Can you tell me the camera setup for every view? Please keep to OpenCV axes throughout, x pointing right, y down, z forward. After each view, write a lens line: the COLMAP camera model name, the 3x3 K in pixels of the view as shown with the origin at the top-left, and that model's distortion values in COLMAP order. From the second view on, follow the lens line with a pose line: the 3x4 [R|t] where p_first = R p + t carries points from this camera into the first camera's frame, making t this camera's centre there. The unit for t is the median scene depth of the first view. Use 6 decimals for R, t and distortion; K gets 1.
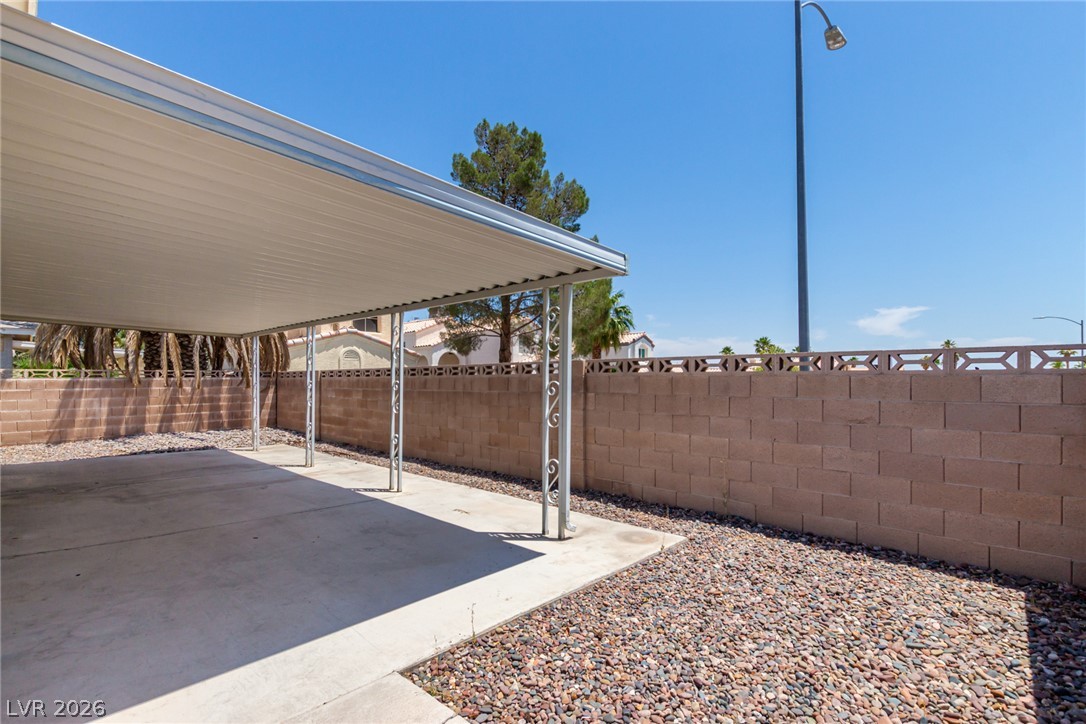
lens RADIAL K [[502.9, 0, 539.8], [0, 502.9, 362.5], [0, 0, 1]] dist [0.006712, -0.002832]
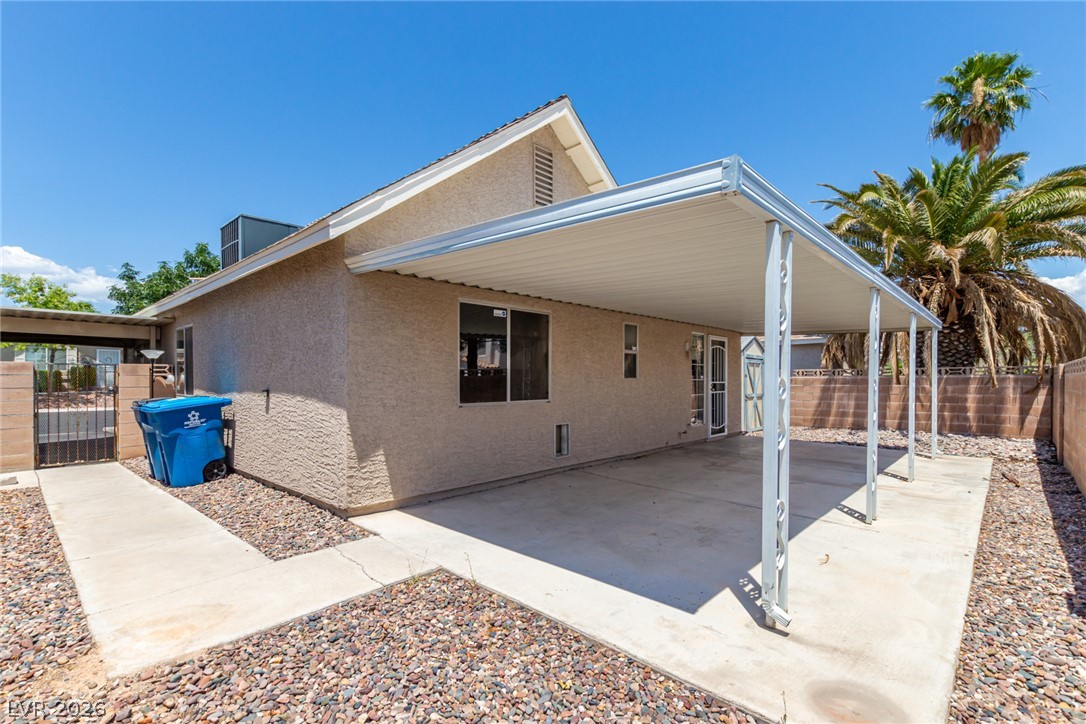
lens RADIAL K [[502.9, 0, 542.4], [0, 502.9, 366.2], [0, 0, 1]] dist [0.006712, -0.002832]
pose [[-0.001527, -0.023690, -0.999718, 0.405144], [0.033404, 0.999160, -0.023727, 0.017541], [0.999441, -0.033431, -0.000735, 0.429651]]
